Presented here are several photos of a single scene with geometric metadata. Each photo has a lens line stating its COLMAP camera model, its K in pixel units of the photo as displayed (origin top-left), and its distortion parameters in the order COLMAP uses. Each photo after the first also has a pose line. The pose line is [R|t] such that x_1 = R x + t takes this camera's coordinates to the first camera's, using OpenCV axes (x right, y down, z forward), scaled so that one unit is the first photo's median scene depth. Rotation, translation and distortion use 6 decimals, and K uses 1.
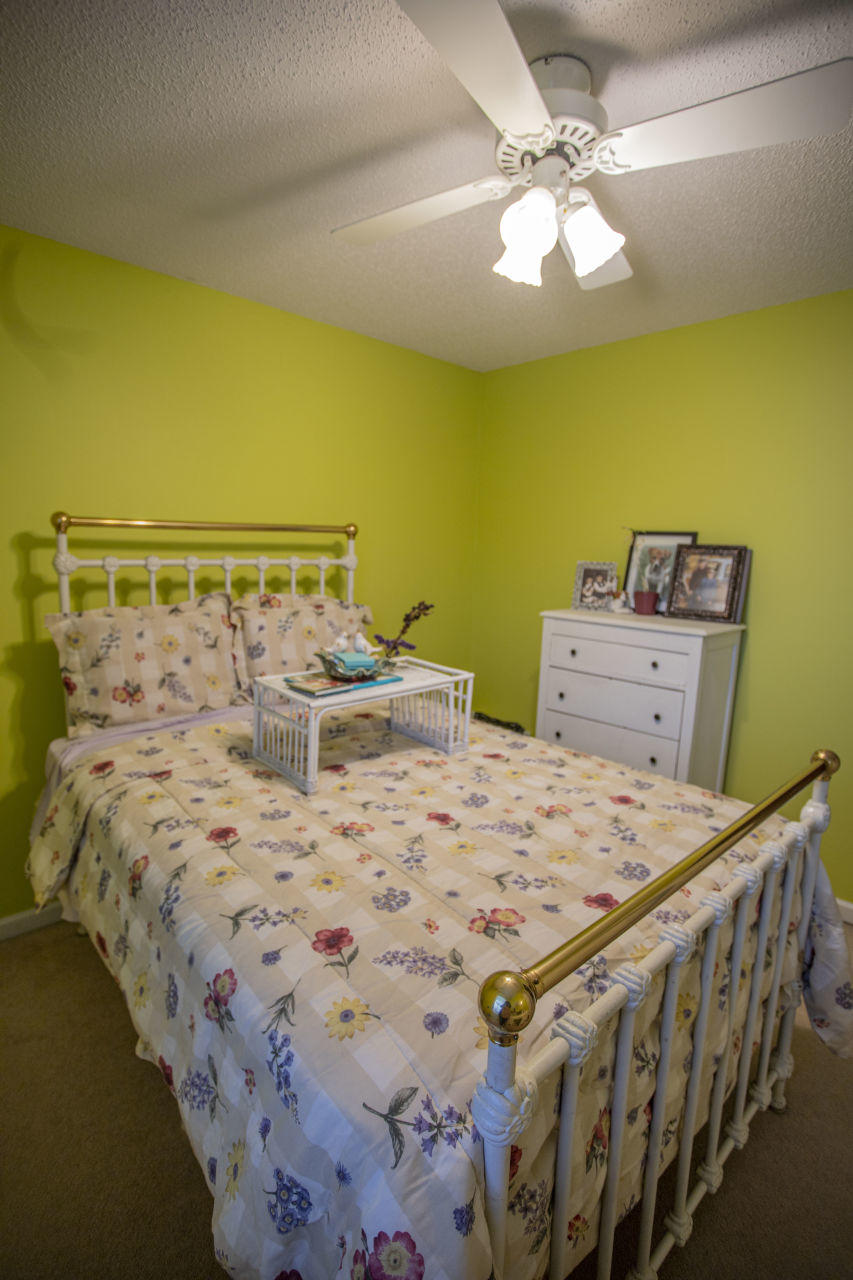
lens RADIAL K [[623.6, 0, 426.5], [0, 623.6, 640.0], [0, 0, 1]] dist [-0.051368, 0.001732]
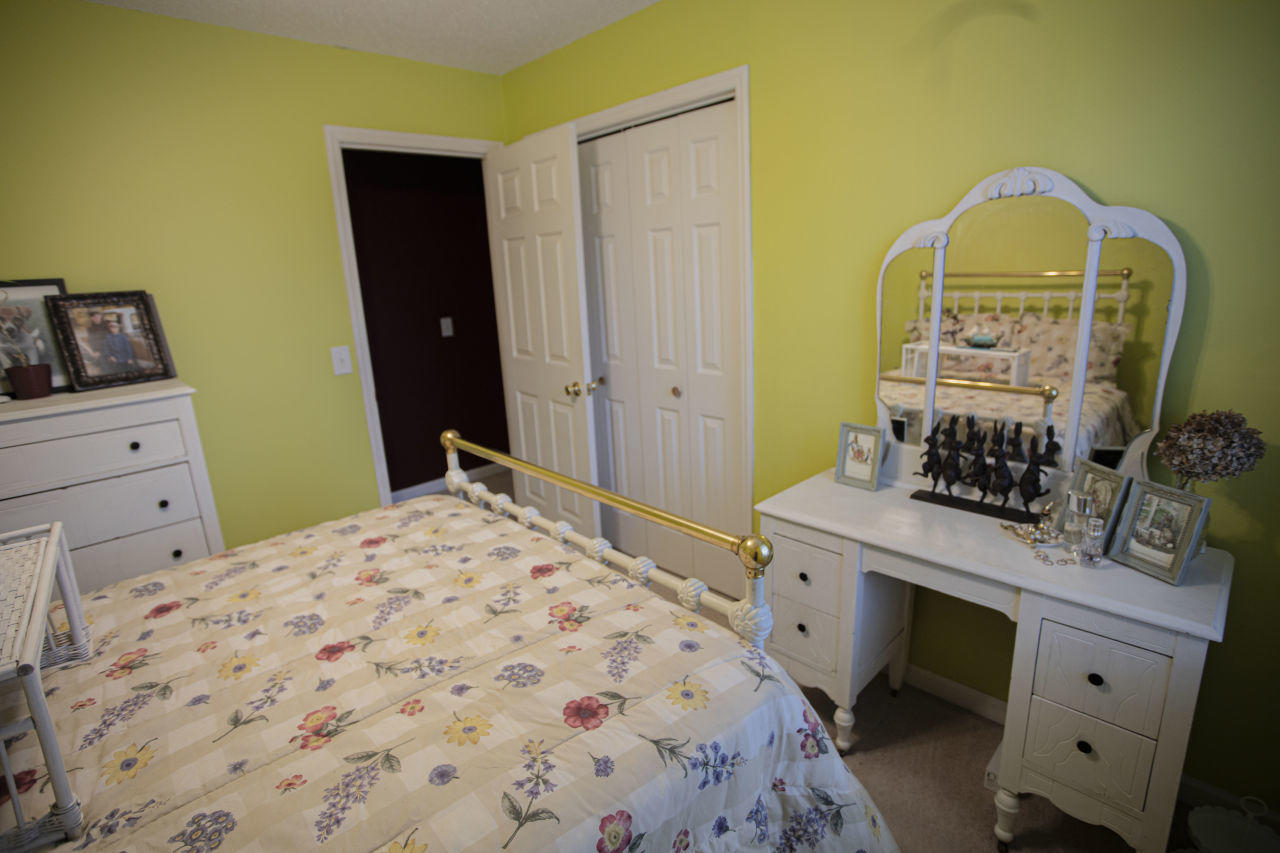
lens RADIAL K [[623.6, 0, 640.0], [0, 623.6, 426.5], [0, 0, 1]] dist [-0.051368, 0.001732]
pose [[-0.016718, -0.266910, 0.963576, -0.598902], [0.195347, 0.944267, 0.264951, -0.095952], [-0.980592, 0.192661, 0.036354, 0.514688]]
